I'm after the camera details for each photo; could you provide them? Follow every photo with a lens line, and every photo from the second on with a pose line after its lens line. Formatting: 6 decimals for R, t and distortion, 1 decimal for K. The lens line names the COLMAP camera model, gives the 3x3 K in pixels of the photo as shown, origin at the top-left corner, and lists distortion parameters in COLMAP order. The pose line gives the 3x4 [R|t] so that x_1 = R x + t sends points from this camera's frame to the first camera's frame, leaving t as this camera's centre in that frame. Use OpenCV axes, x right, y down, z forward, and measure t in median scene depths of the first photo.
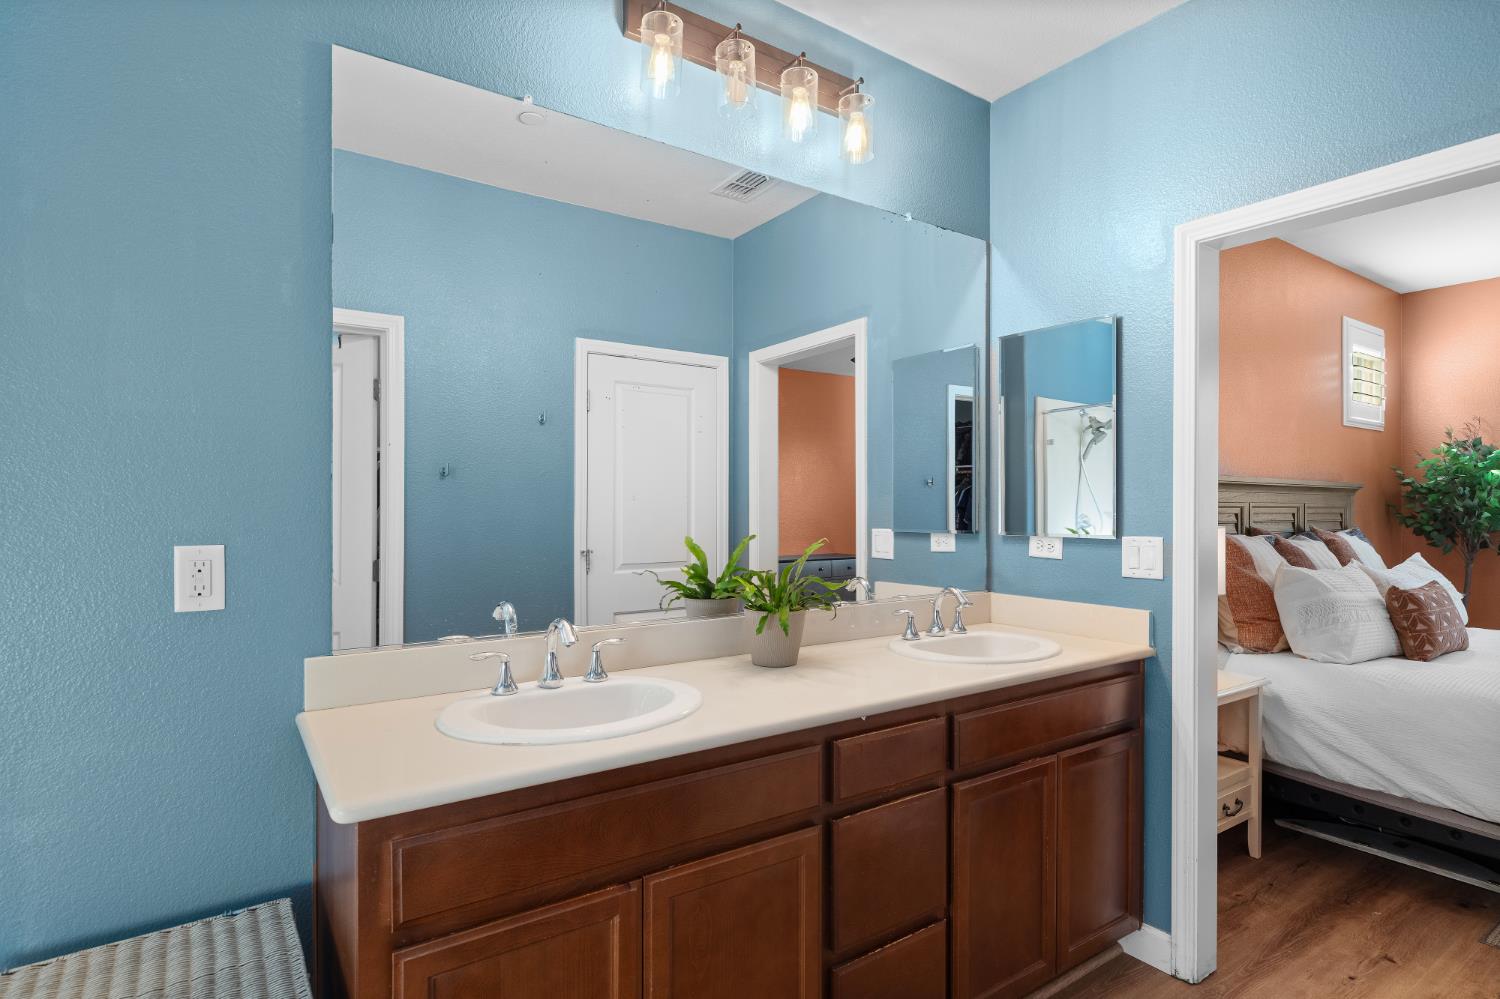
lens RADIAL K [[776.6, 0, 747.7], [0, 776.6, 500.3], [0, 0, 1]] dist [-0.002990, -0.000370]
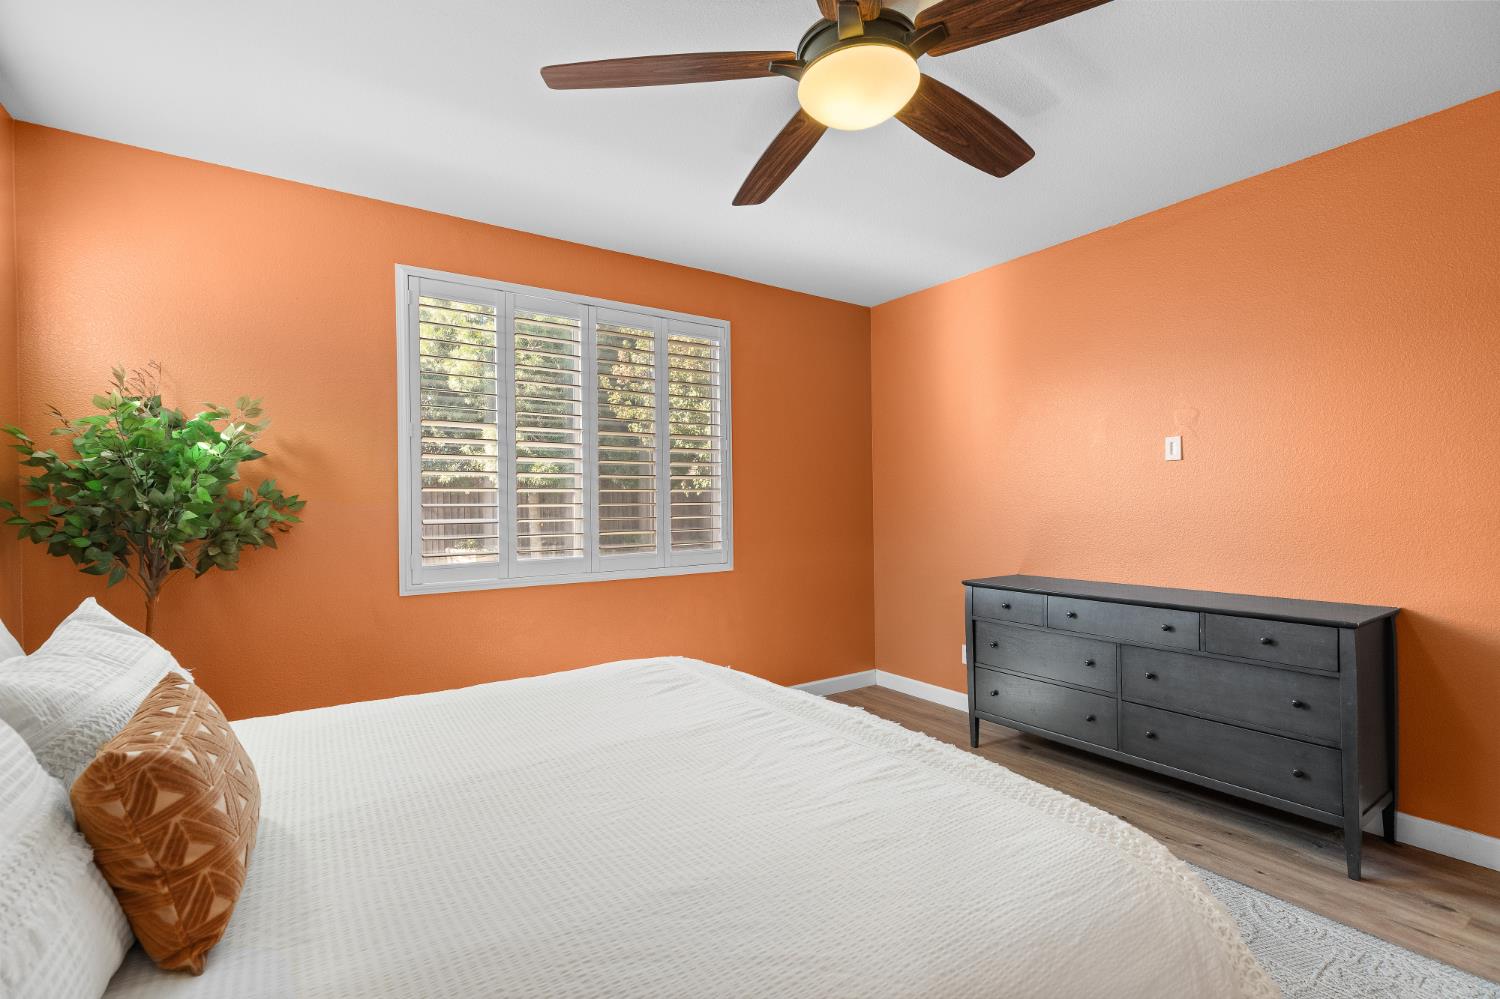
lens RADIAL K [[676.5, 0, 746.8], [0, 676.5, 498.5], [0, 0, 1]] dist [0.003956, 0.001970]
pose [[0.009388, 0.001147, 0.999955, 0.409490], [0.006439, 0.999979, -0.001207, 0.008486], [-0.999935, 0.006450, 0.009380, 0.538294]]
